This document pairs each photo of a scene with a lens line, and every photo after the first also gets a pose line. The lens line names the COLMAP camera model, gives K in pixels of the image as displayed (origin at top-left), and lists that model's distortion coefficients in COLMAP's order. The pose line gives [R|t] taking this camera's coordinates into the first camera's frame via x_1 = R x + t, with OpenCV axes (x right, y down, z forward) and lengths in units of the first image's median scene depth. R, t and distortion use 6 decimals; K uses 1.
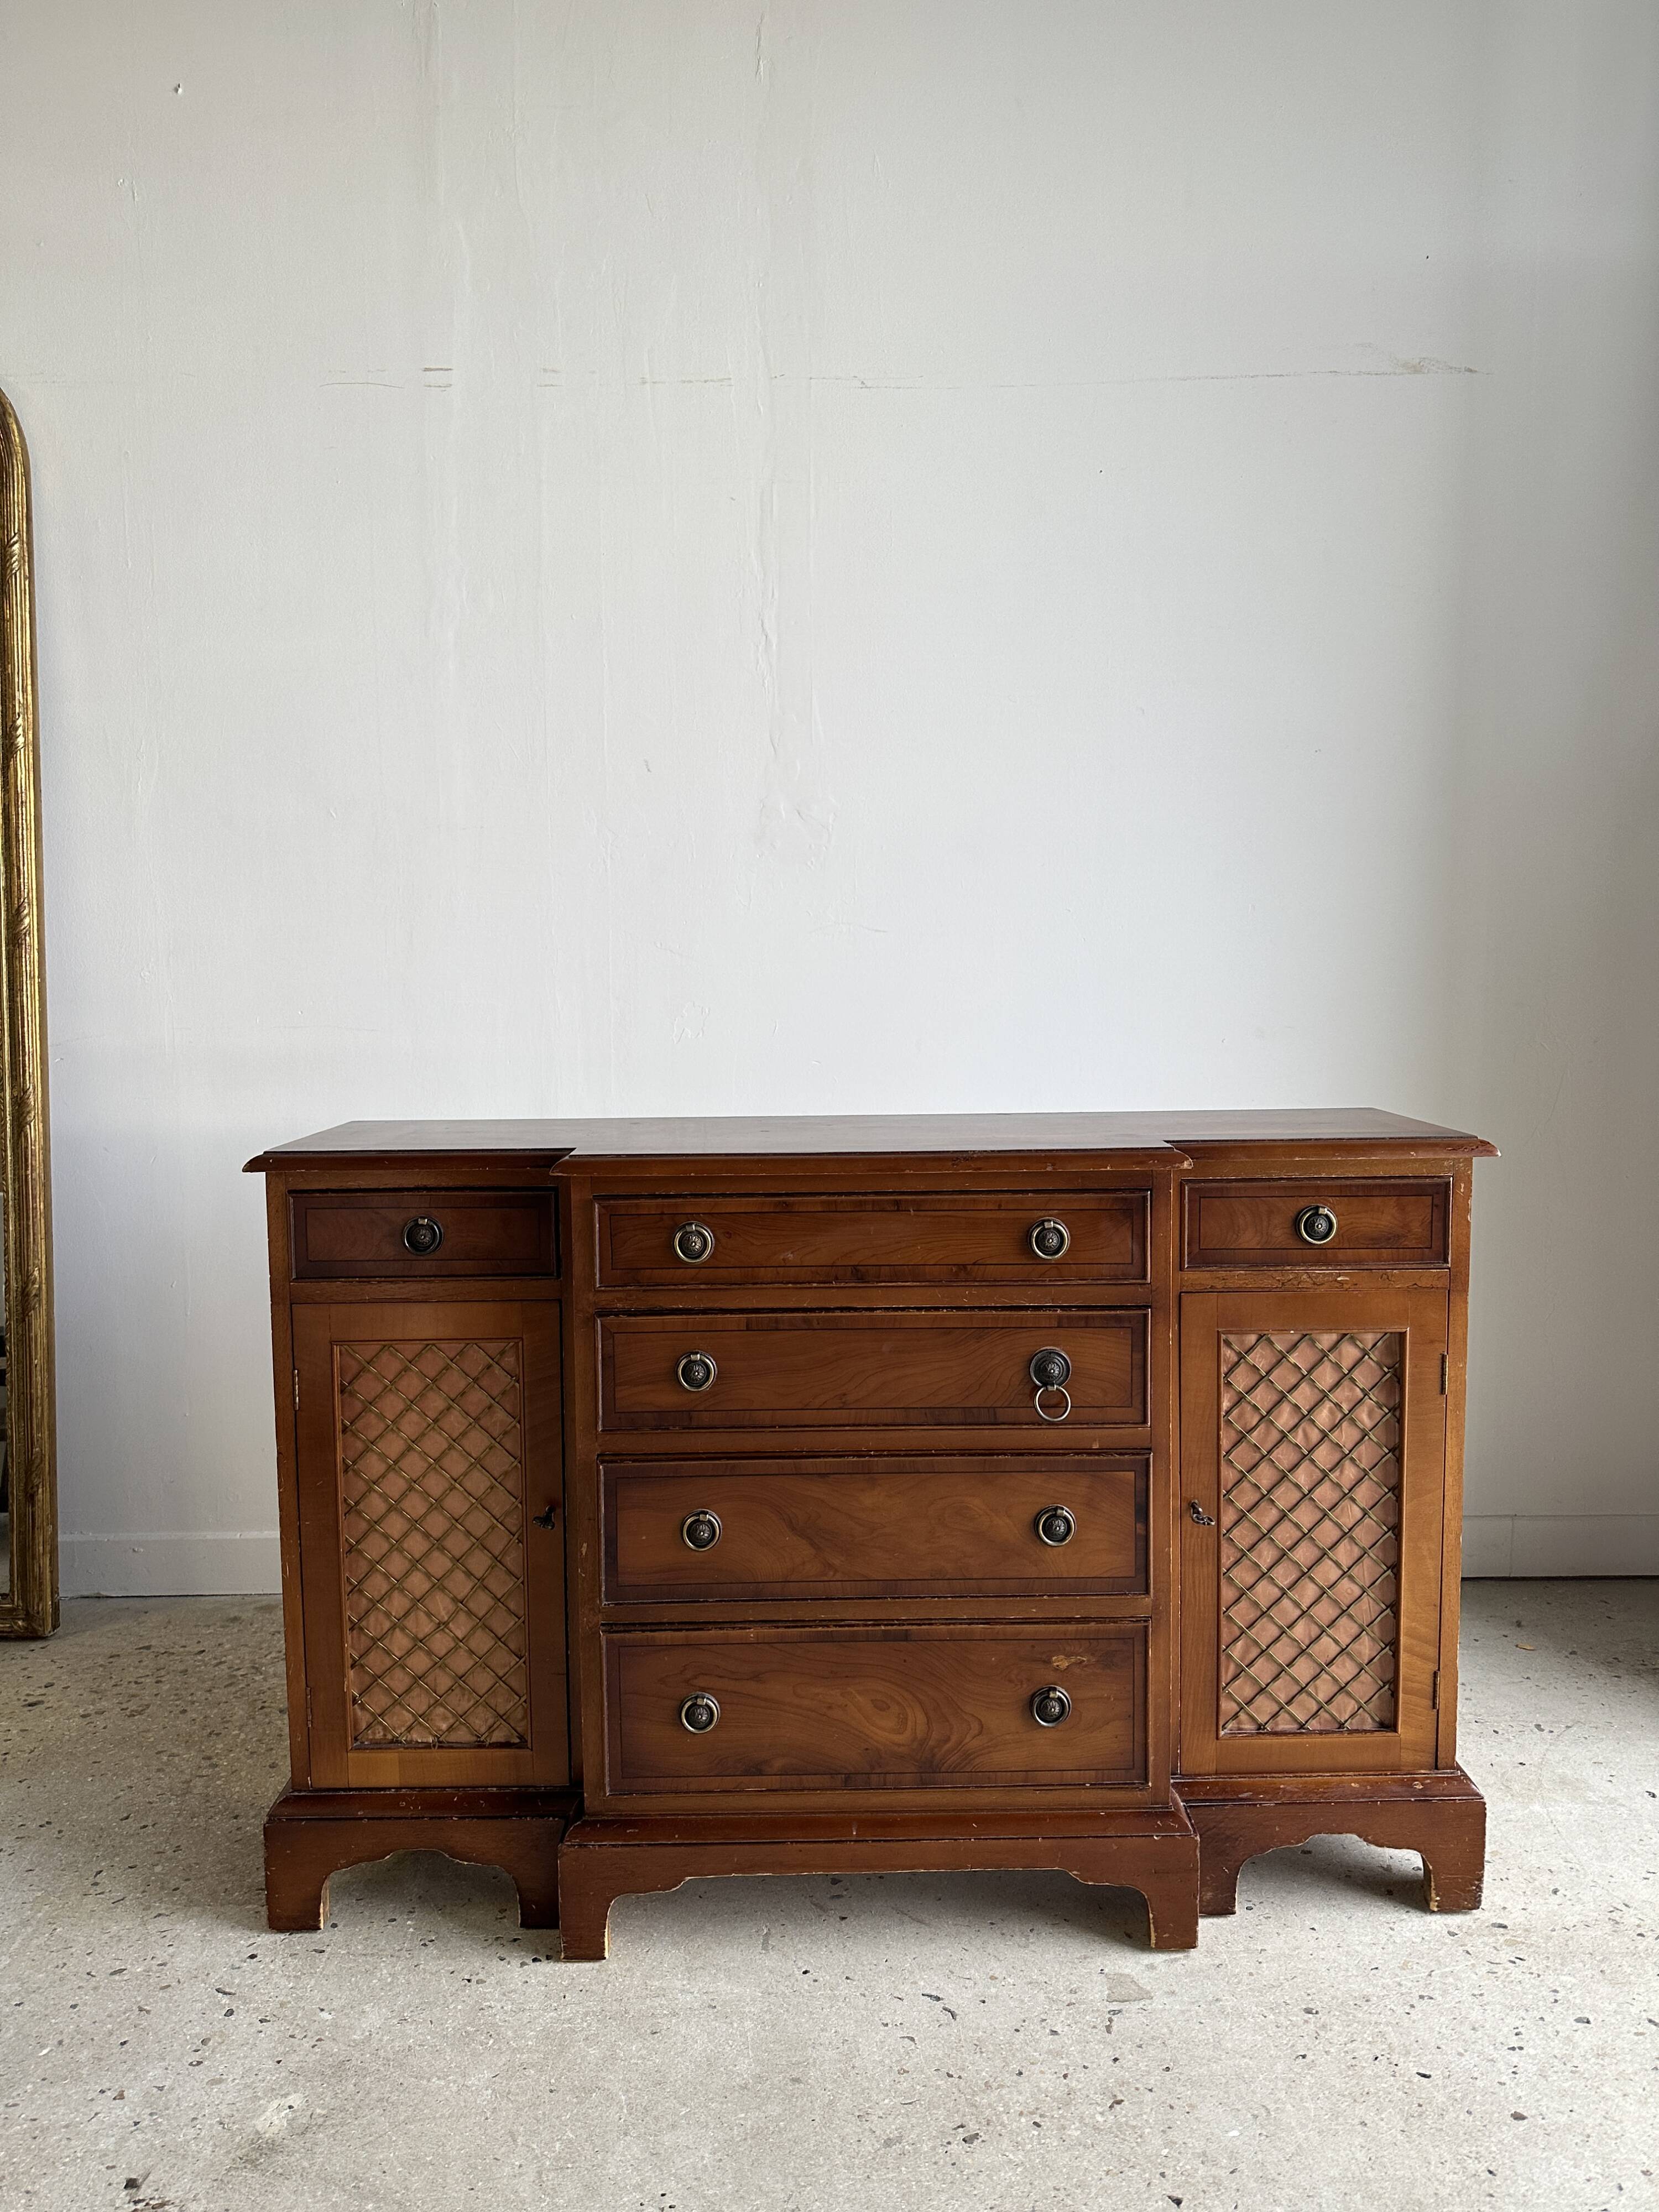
lens RADIAL K [[1561.8, 0, 825.2], [0, 1561.8, 1109.4], [0, 0, 1]] dist [0.073813, -0.110544]
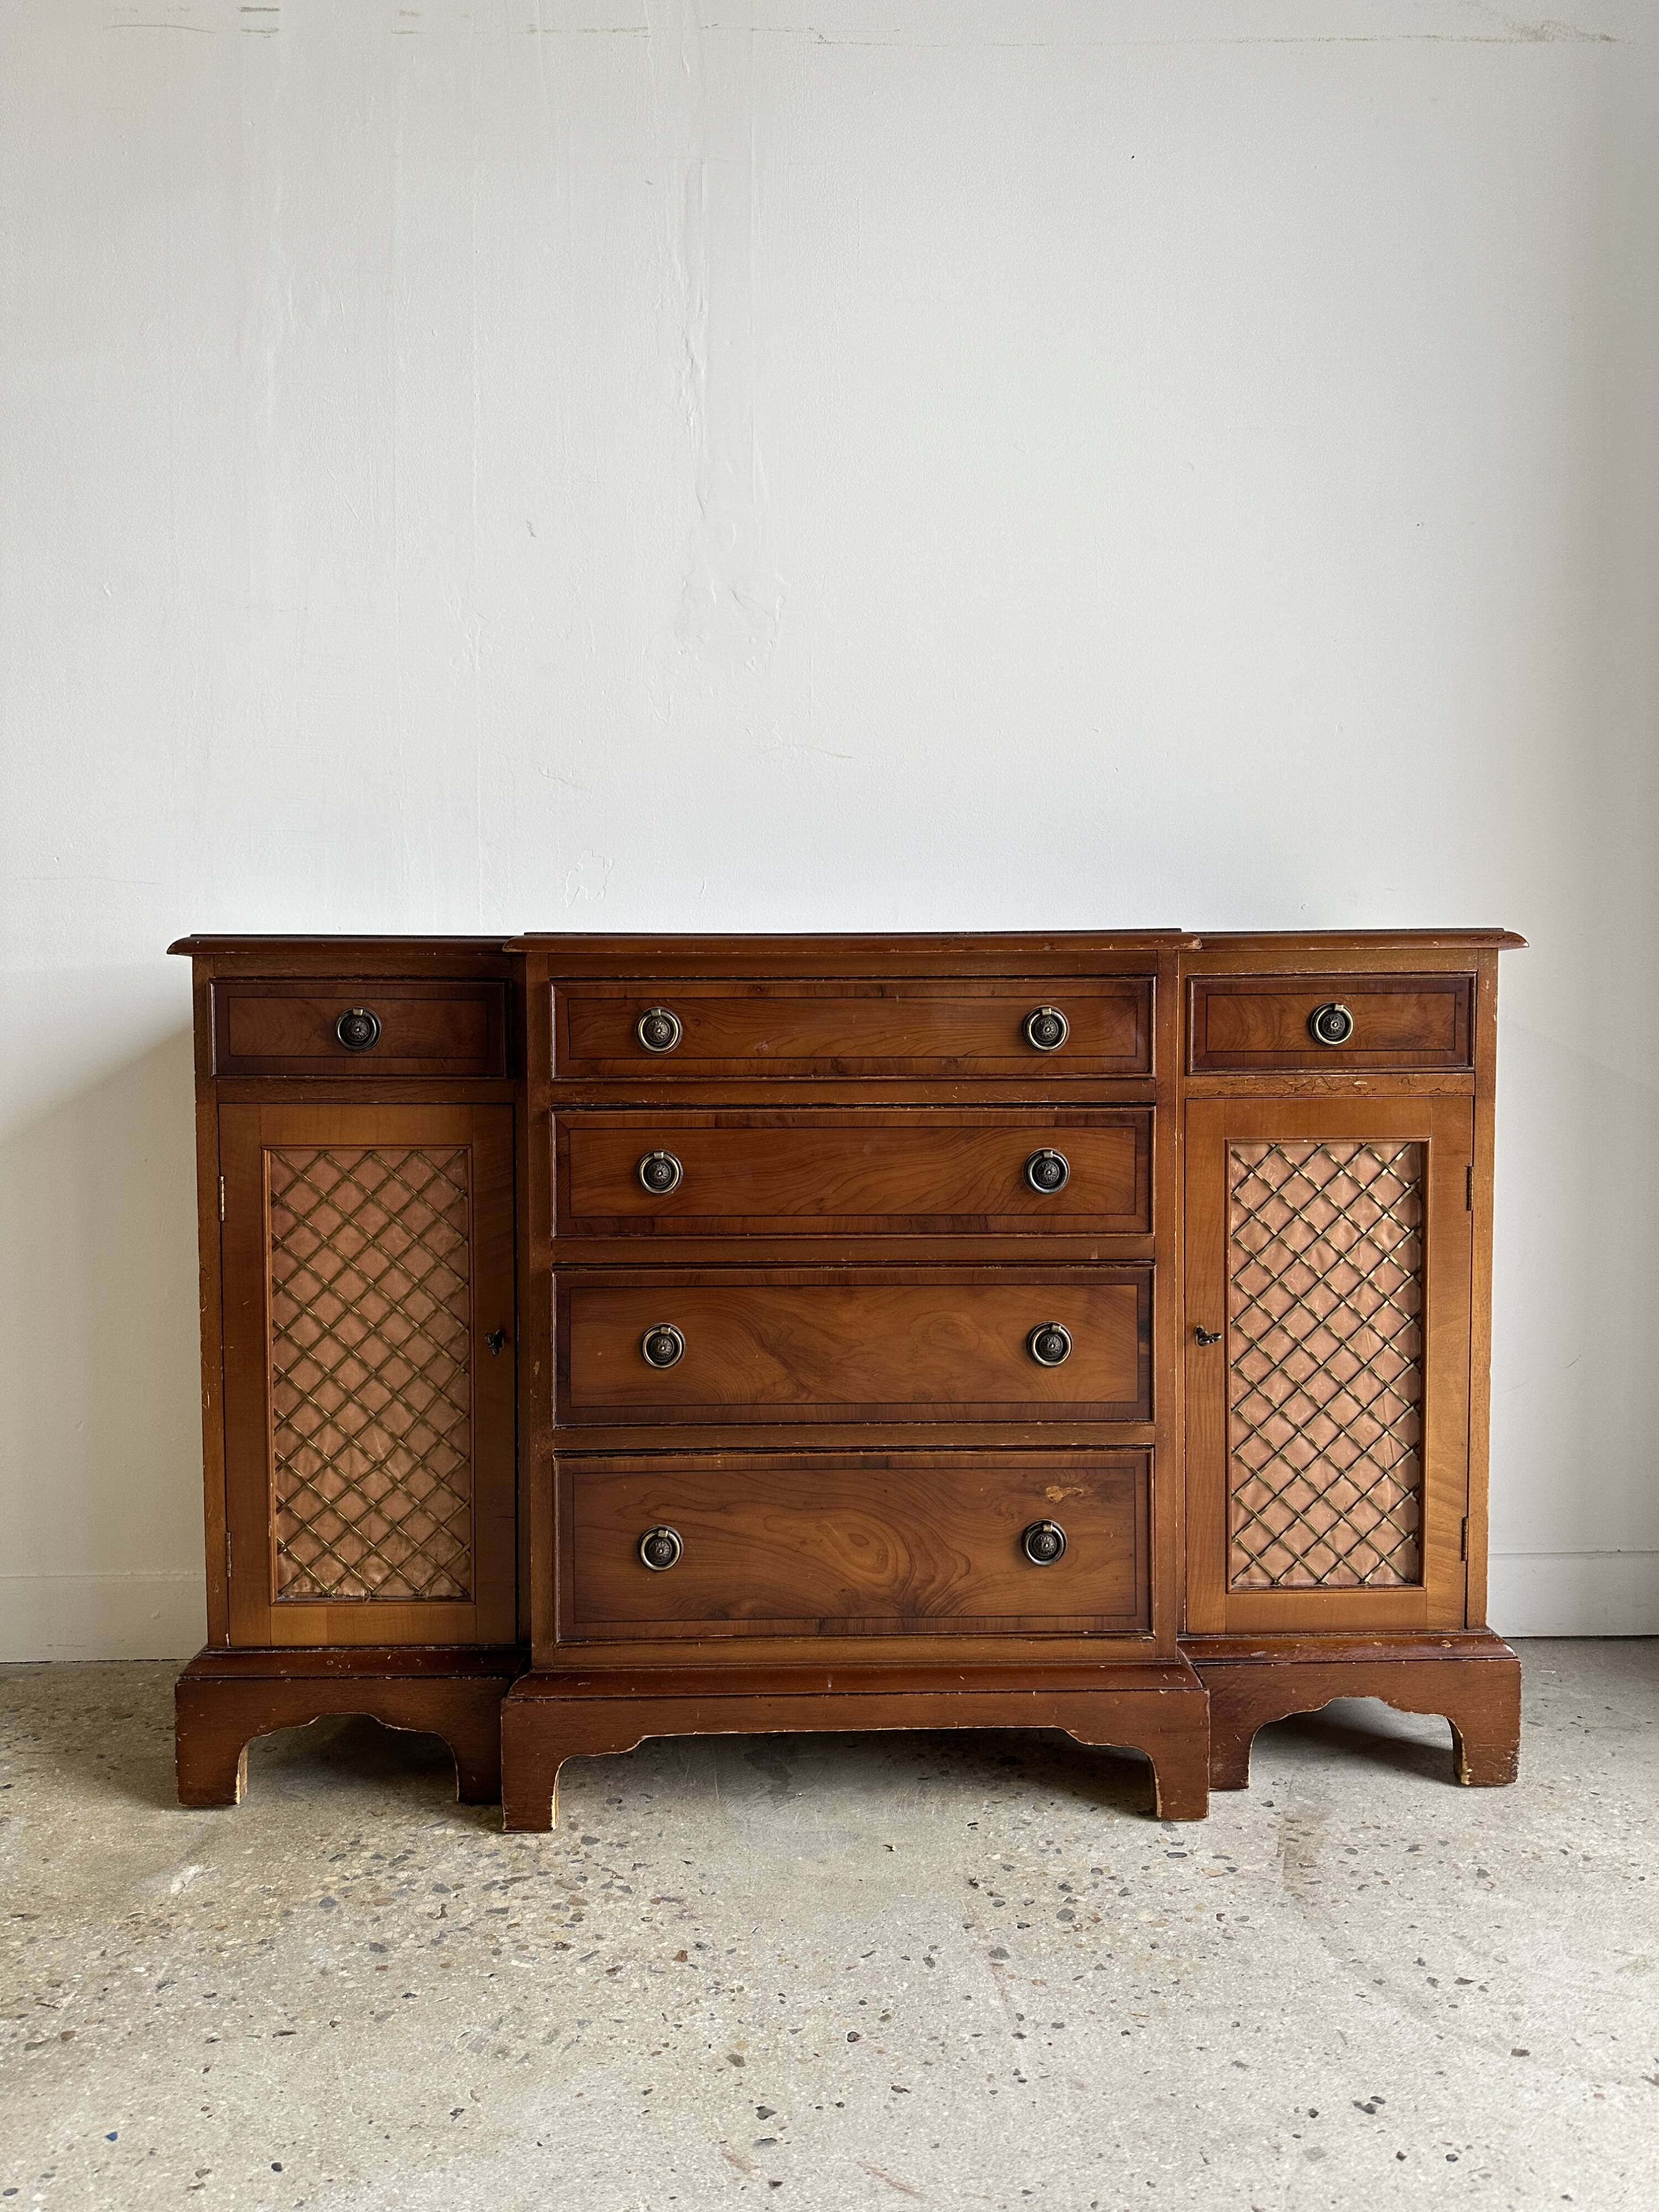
lens RADIAL K [[1741.6, 0, 823.6], [0, 1741.6, 1088.2], [0, 0, 1]] dist [0.137401, -0.239912]
pose [[0.999794, 0.006744, 0.019156, -0.006574], [-0.005950, 0.999131, -0.041253, 0.152891], [-0.019418, 0.041131, 0.998965, -0.029448]]
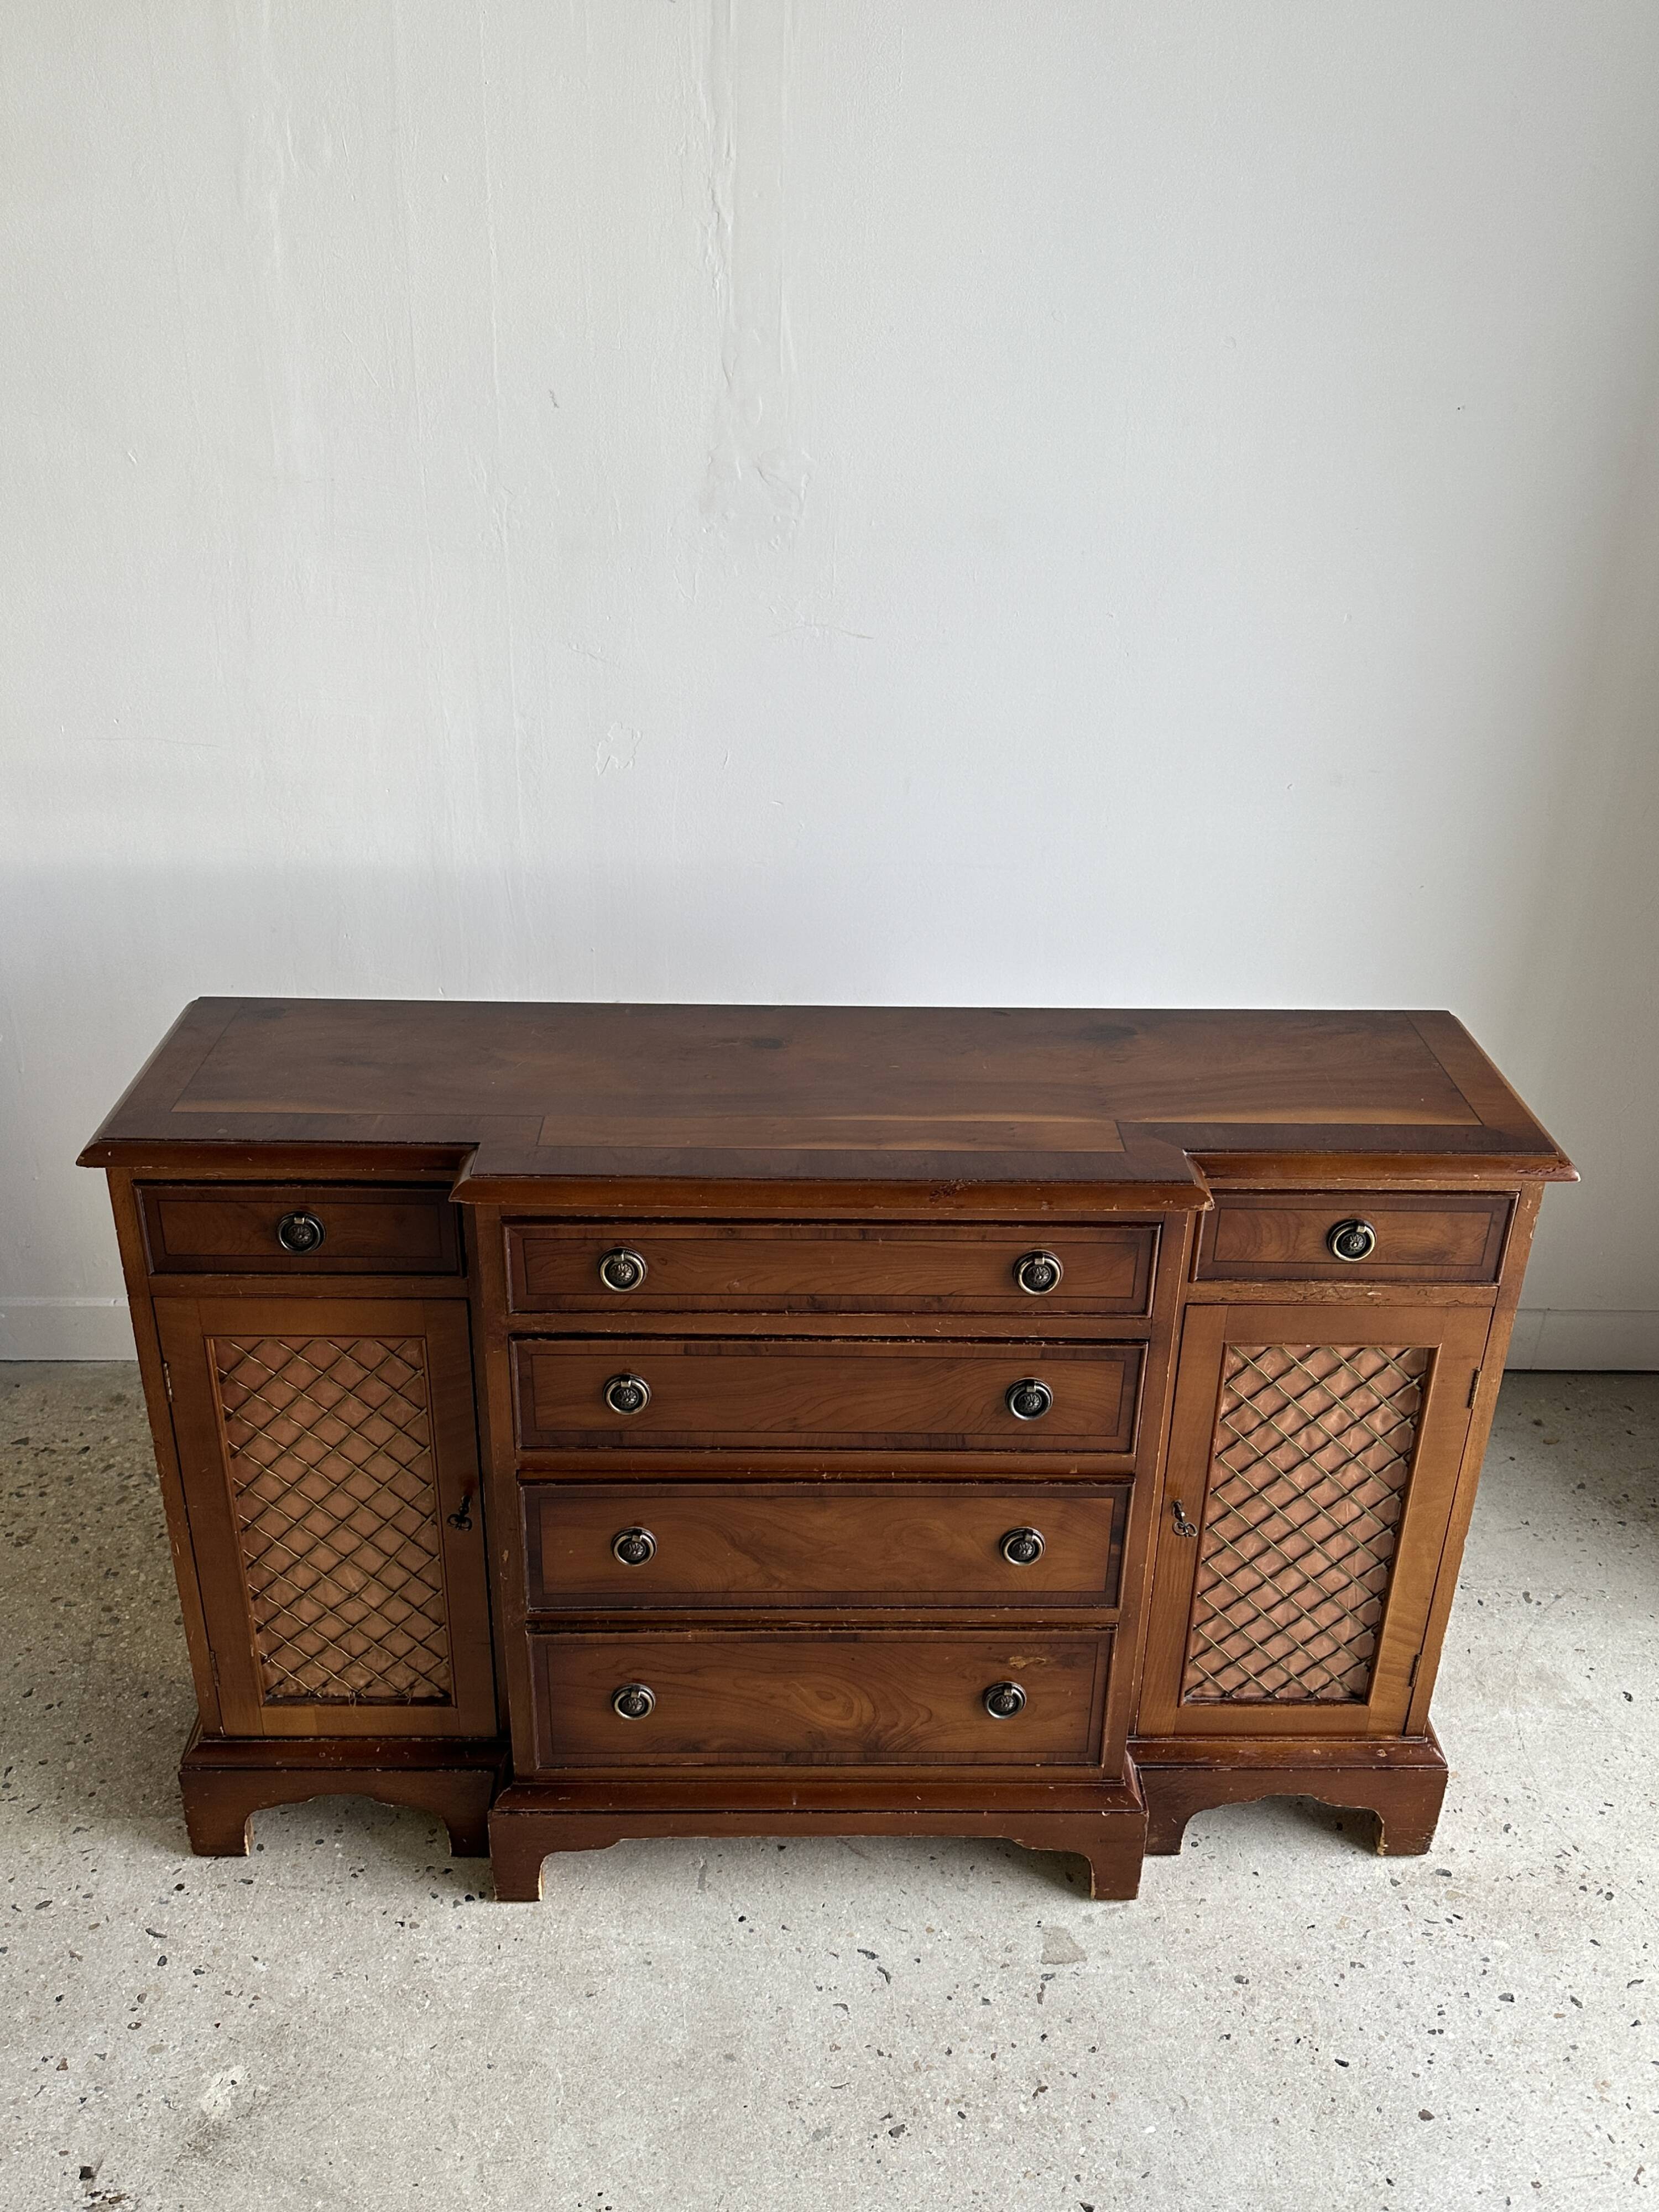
lens RADIAL K [[1857.9, 0, 824.2], [0, 1857.9, 1118.6], [0, 0, 1]] dist [0.191553, -0.417115]
pose [[0.999487, 0.023284, 0.021982, 0.001401], [-0.029751, 0.929115, 0.368592, -0.350419], [-0.011841, -0.369057, 0.929331, 0.073459]]
